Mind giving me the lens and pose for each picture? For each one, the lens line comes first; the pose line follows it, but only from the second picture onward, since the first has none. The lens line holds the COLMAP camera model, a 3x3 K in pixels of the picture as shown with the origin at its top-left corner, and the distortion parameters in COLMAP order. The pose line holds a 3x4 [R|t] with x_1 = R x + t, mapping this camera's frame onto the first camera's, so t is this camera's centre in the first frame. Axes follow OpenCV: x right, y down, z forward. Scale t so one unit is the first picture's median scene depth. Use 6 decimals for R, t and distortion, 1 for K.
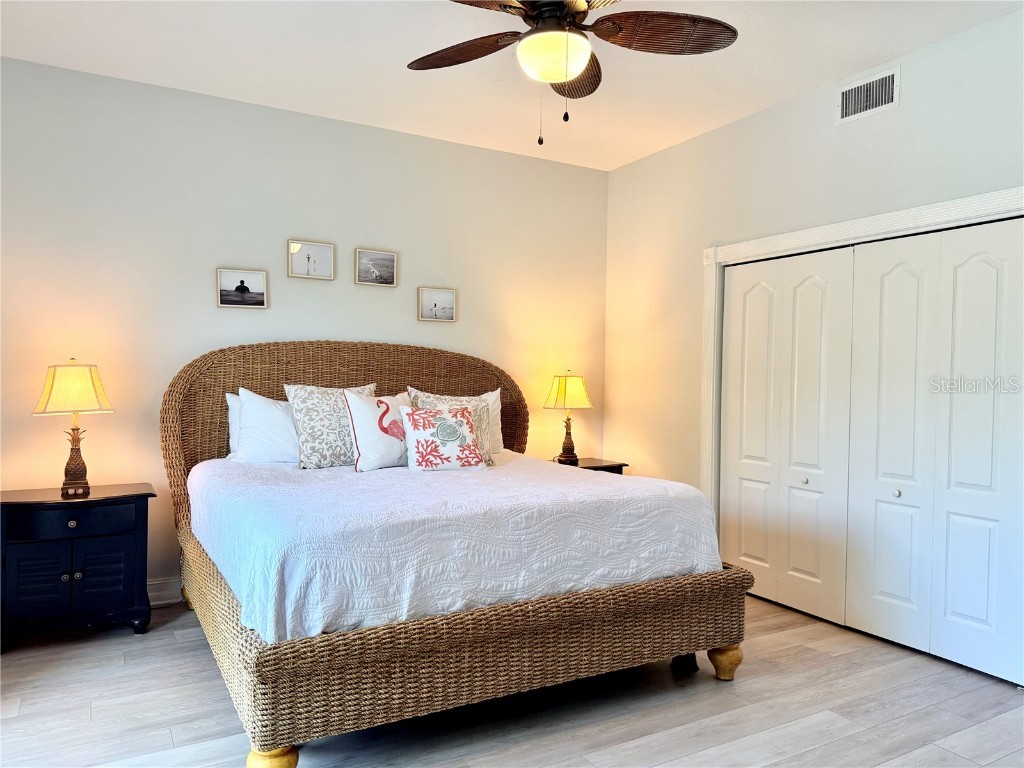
lens RADIAL K [[712.0, 0, 515.3], [0, 712.0, 394.0], [0, 0, 1]] dist [0.076227, -0.108059]
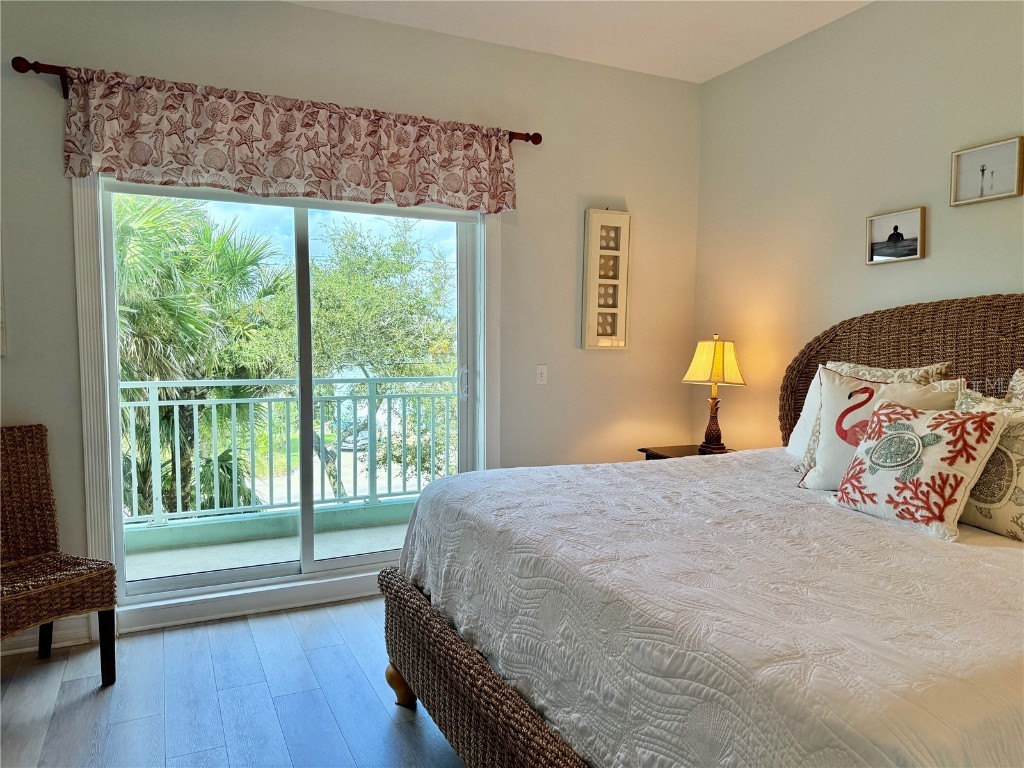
lens RADIAL K [[712.0, 0, 515.3], [0, 712.0, 394.0], [0, 0, 1]] dist [0.076227, -0.108059]
pose [[-0.073686, 0.059262, -0.995519, 0.484500], [-0.030962, 0.997616, 0.061678, -0.016246], [0.996801, 0.035368, -0.071676, 0.749619]]
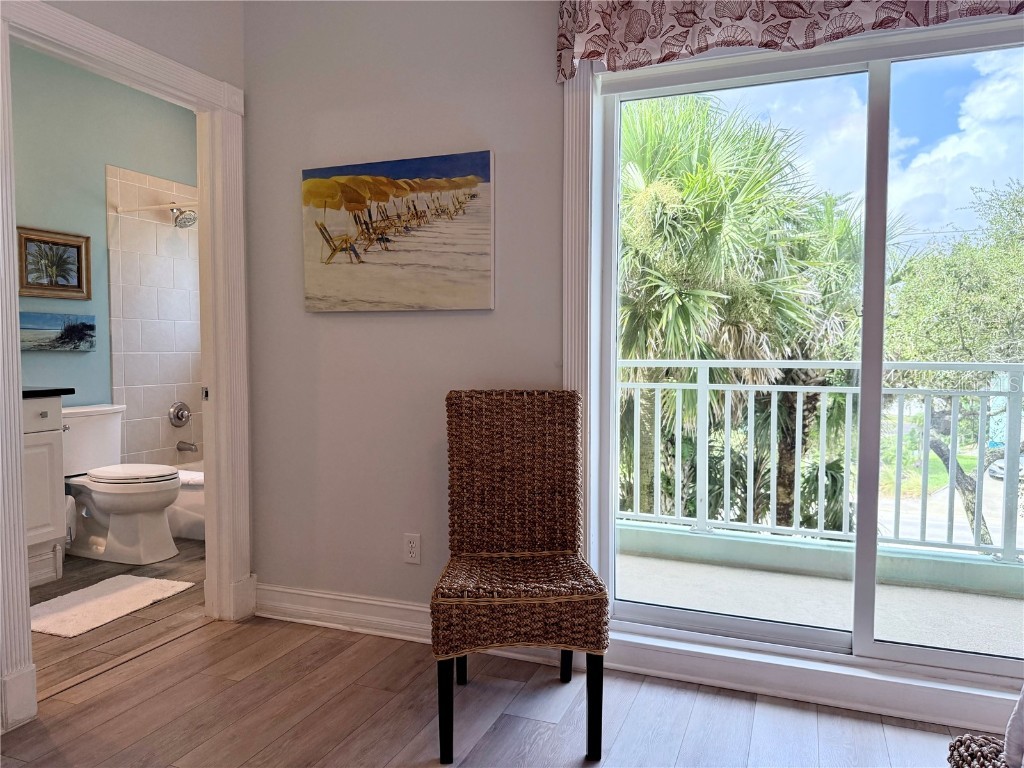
lens RADIAL K [[758.7, 0, 512.0], [0, 758.7, 384.0], [0, 0, 1]] dist [0.048915, -0.002124]
pose [[-0.773174, 0.017731, -0.633947, 0.181764], [-0.027390, 0.997743, 0.061312, 0.035865], [0.633603, 0.064769, -0.770943, 0.705489]]
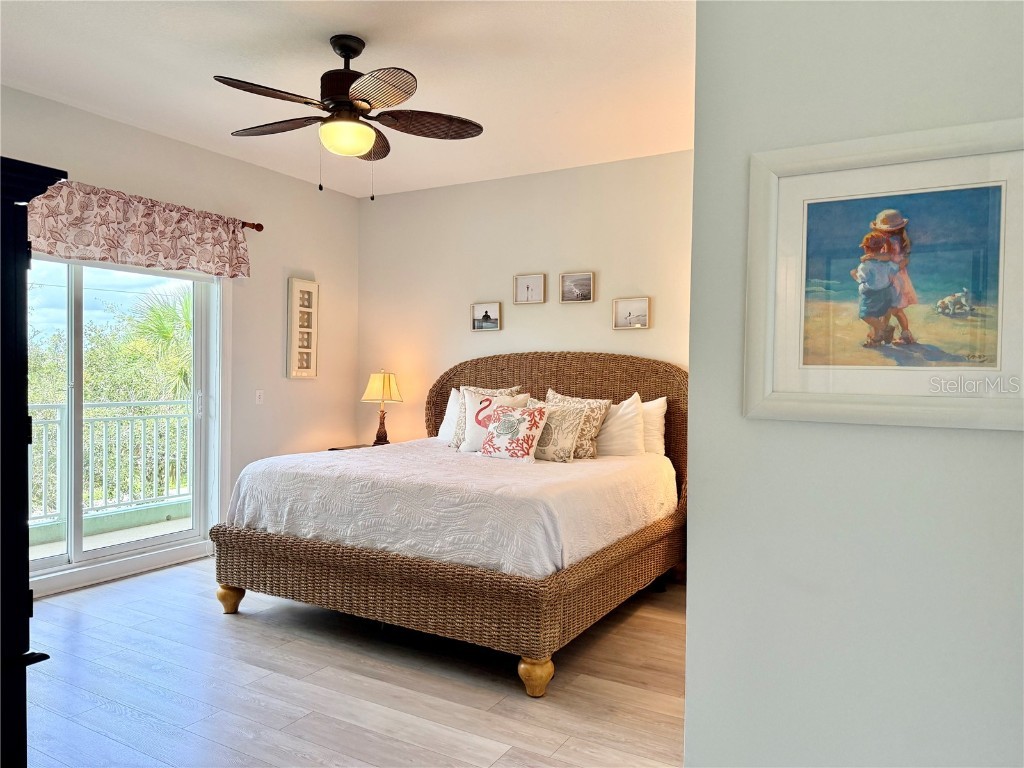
lens RADIAL K [[708.1, 0, 520.9], [0, 708.1, 385.4], [0, 0, 1]] dist [0.078155, -0.105440]
pose [[0.513857, 0.007156, -0.857846, 0.935273], [-0.028294, 0.999563, -0.008610, -0.005809], [0.857409, 0.028696, 0.513835, 0.413742]]
